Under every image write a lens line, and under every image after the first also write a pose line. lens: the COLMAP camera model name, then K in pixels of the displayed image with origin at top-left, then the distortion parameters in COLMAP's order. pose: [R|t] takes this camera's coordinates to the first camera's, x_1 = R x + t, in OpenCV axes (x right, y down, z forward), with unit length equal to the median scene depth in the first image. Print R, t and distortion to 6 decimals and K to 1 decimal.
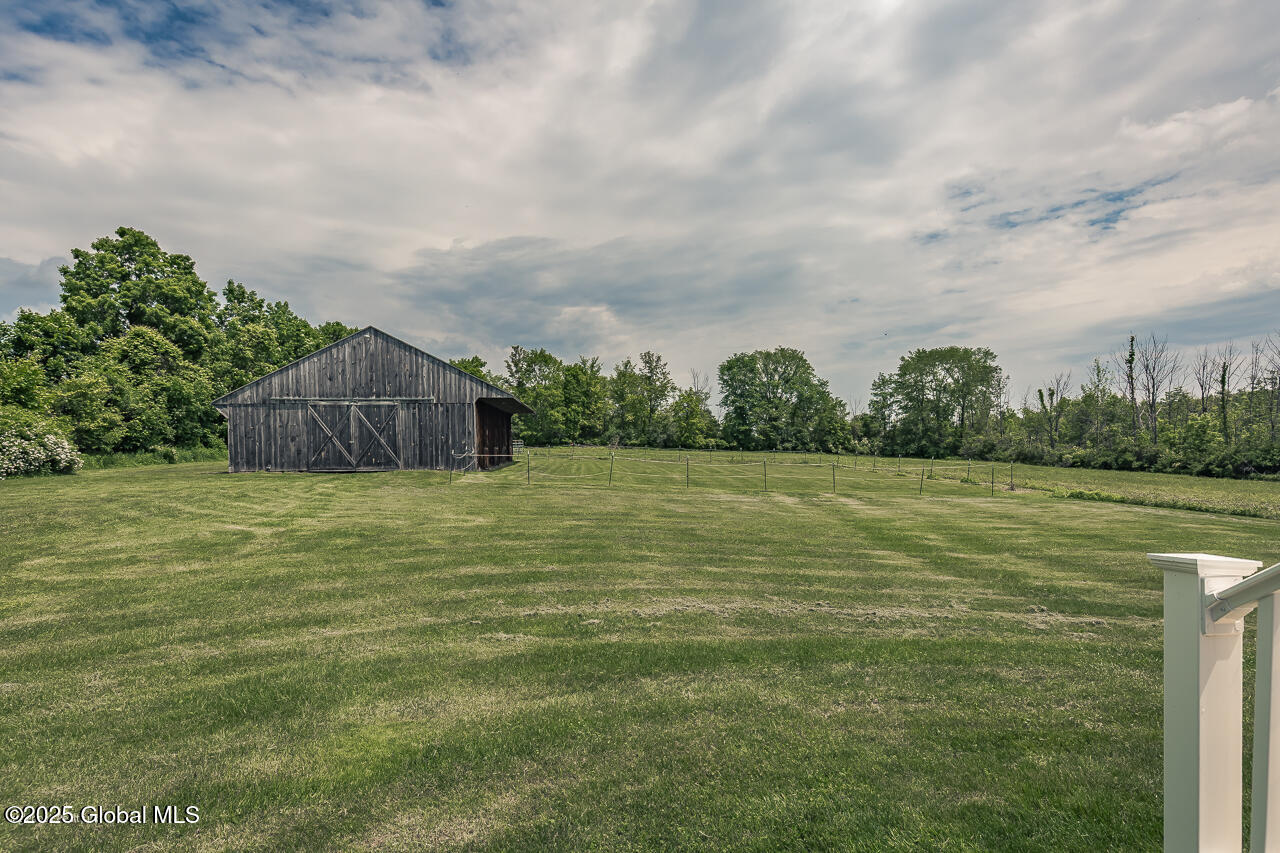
lens RADIAL K [[597.7, 0, 641.1], [0, 597.7, 450.7], [0, 0, 1]] dist [-0.000974, -0.000013]
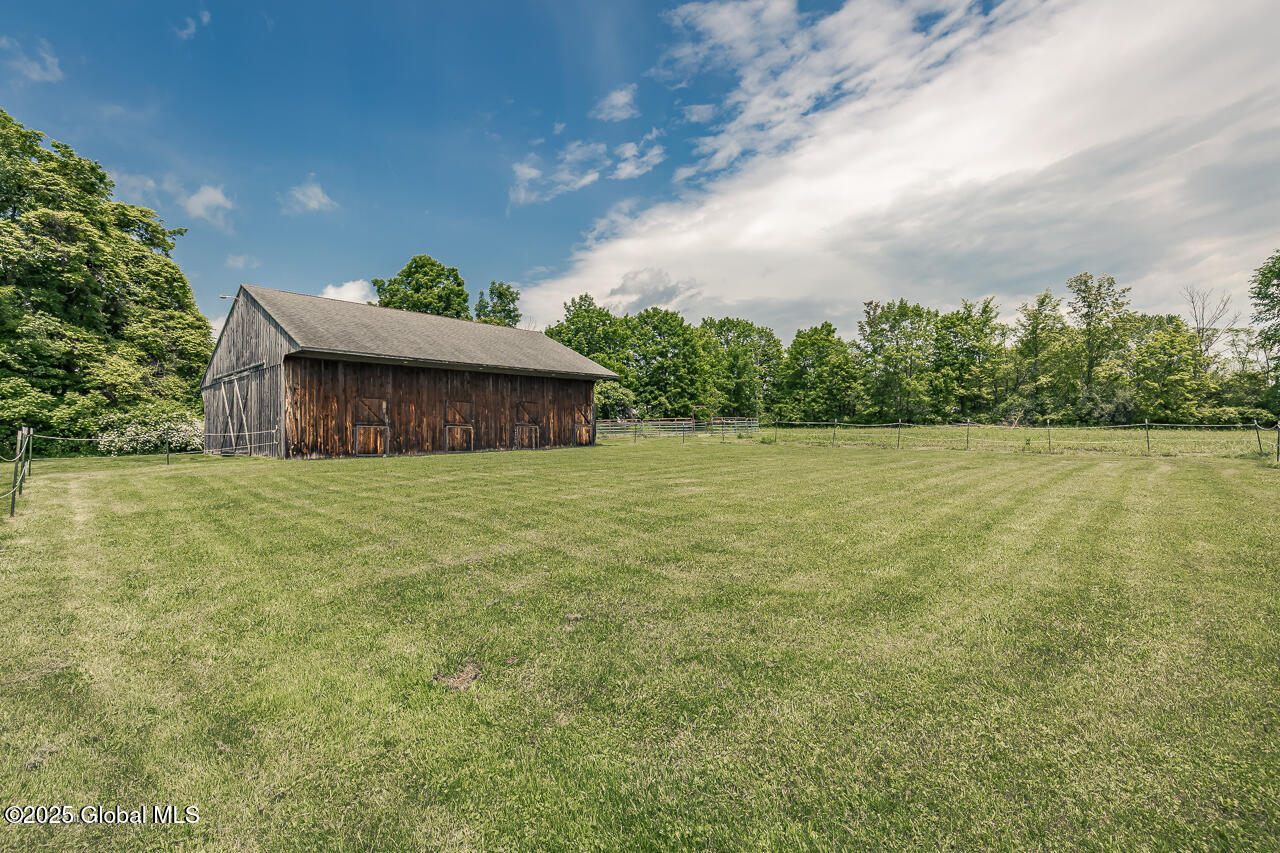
lens RADIAL K [[577.1, 0, 636.6], [0, 577.1, 431.1], [0, 0, 1]] dist [-0.000564, 0.000110]
pose [[0.670297, -0.010583, -0.742017, 0.155036], [0.006455, 0.999944, -0.008431, 0.003054], [0.742065, 0.000861, 0.670328, 0.253673]]
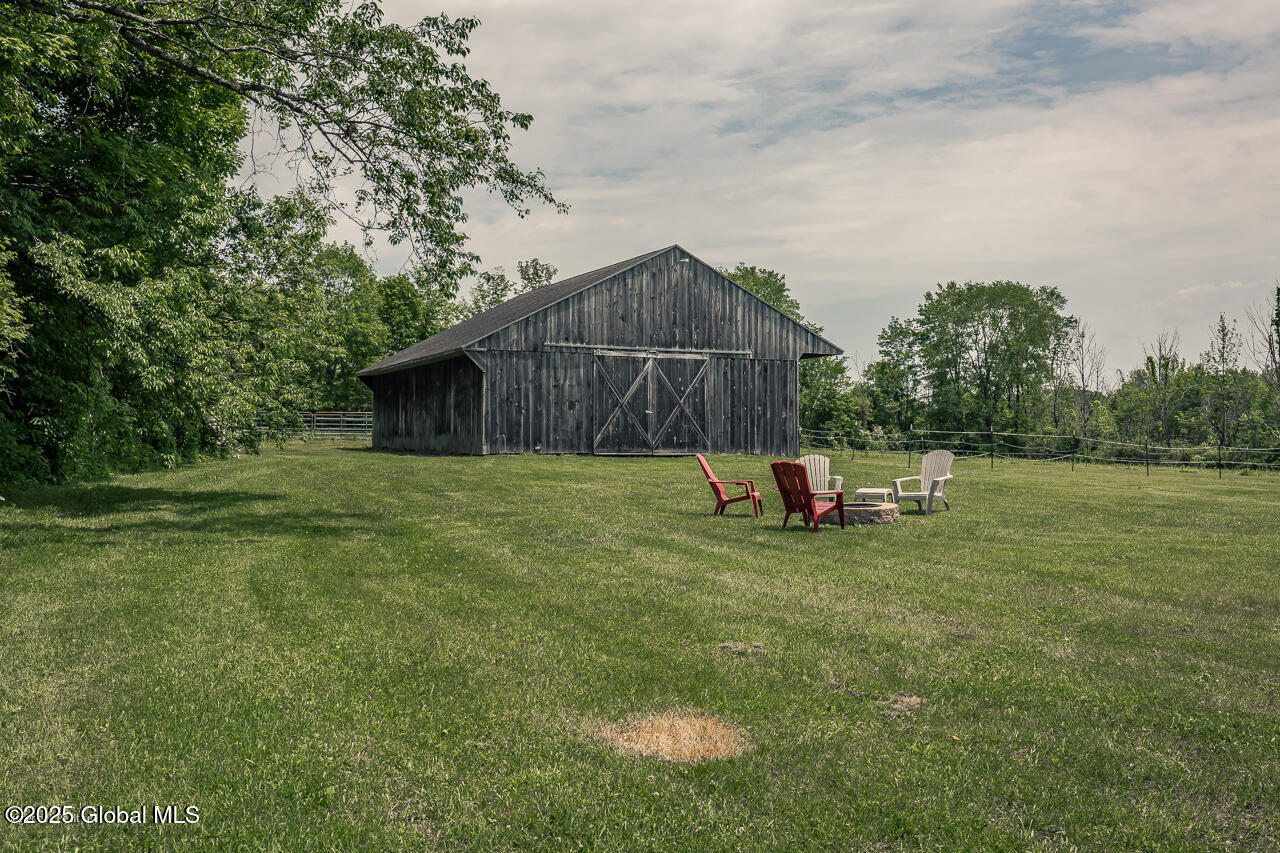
lens RADIAL K [[1255.0, 0, 640.0], [0, 1255.0, 426.5], [0, 0, 1]] dist [-0.003740, 0.000656]
pose [[0.940651, 0.015433, 0.339025, -0.285941], [-0.008440, 0.999720, -0.022093, 0.009876], [-0.339271, 0.017921, 0.940518, -0.101616]]
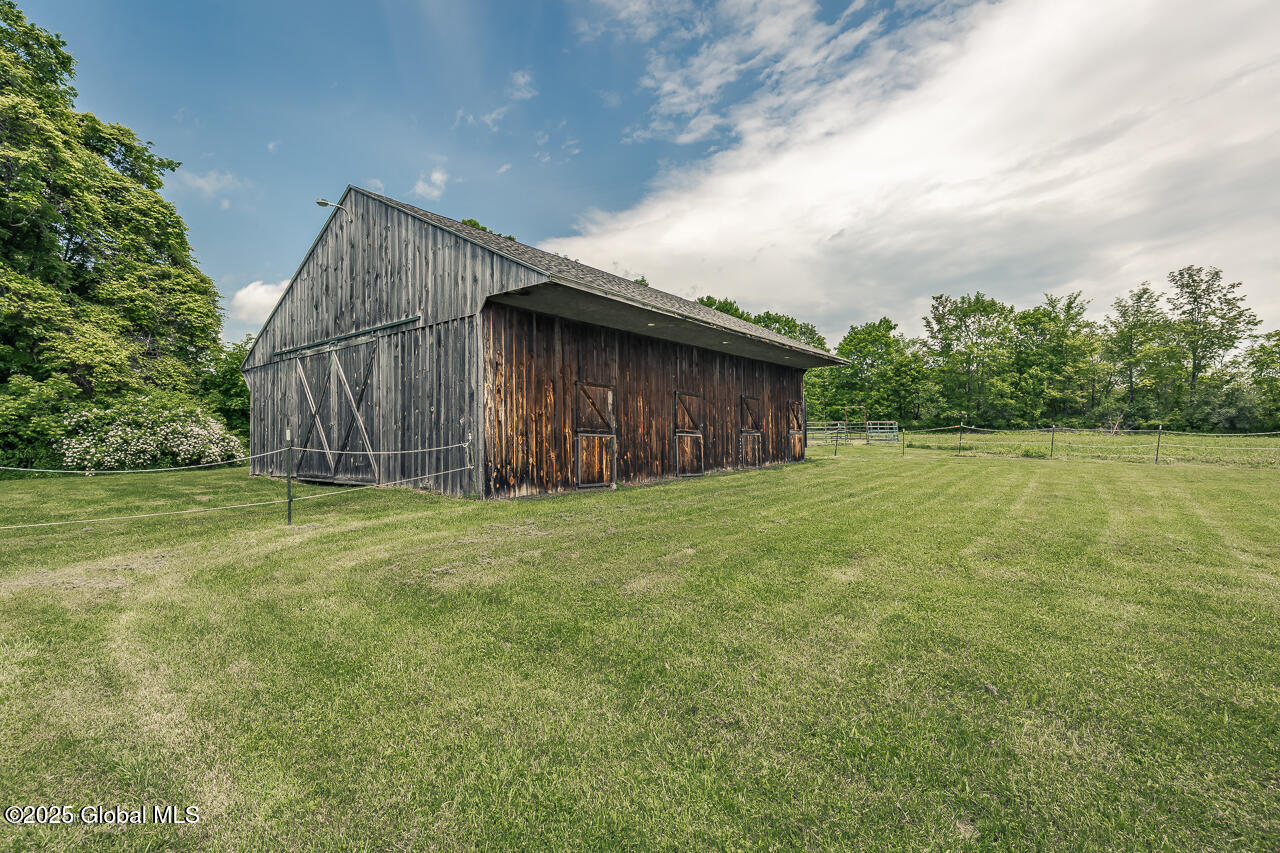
lens RADIAL K [[567.6, 0, 640.6], [0, 567.6, 433.5], [0, 0, 1]] dist [0.002882, 0.000508]
pose [[0.720735, -0.005372, -0.693190, 0.011439], [0.001458, 0.999980, -0.006233, -0.000880], [0.693209, 0.003482, 0.720728, 0.242706]]
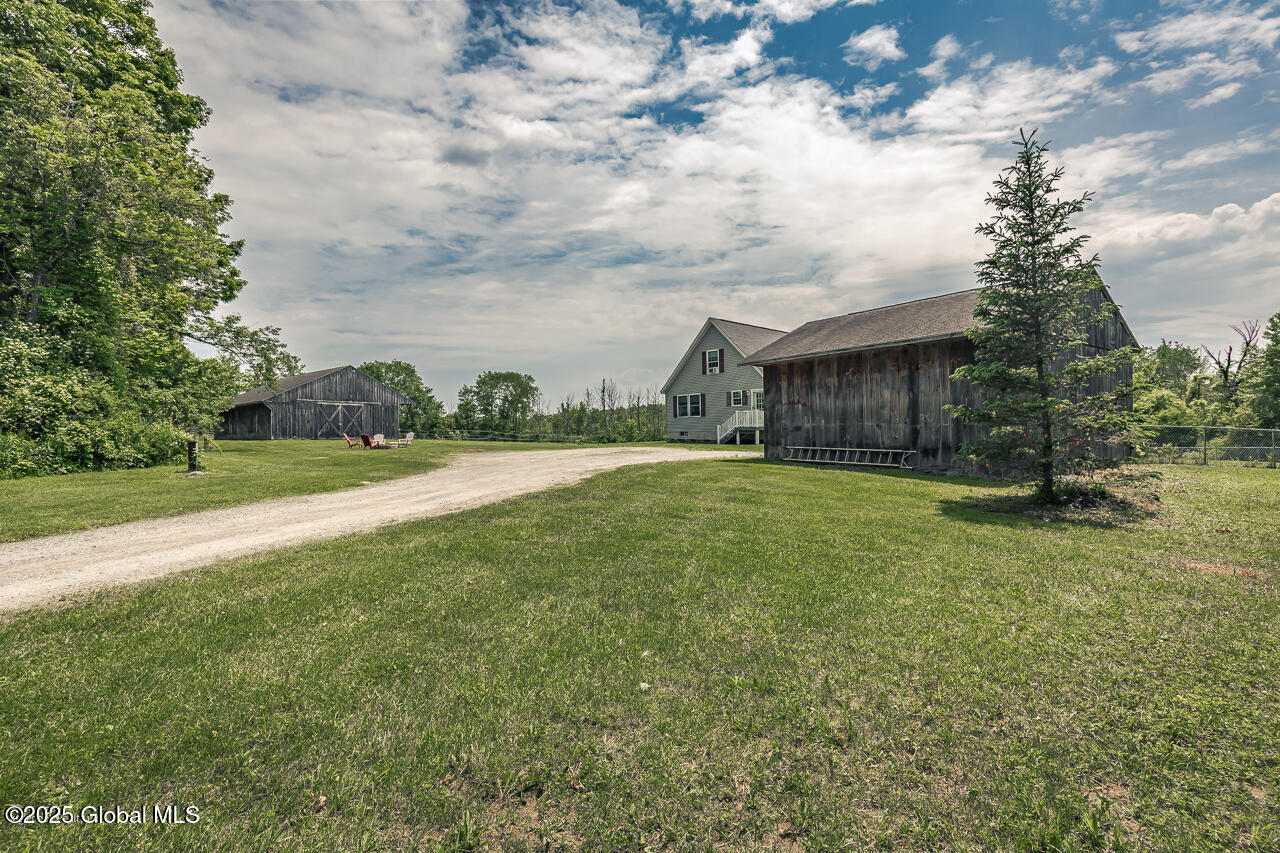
lens RADIAL K [[581.7, 0, 641.6], [0, 581.7, 435.4], [0, 0, 1]] dist [0.002884, 0.000358]
pose [[0.692215, 0.004846, 0.721675, -0.340728], [0.008595, 0.999851, -0.014958, 0.017085], [-0.721640, 0.016557, 0.692070, -0.294685]]
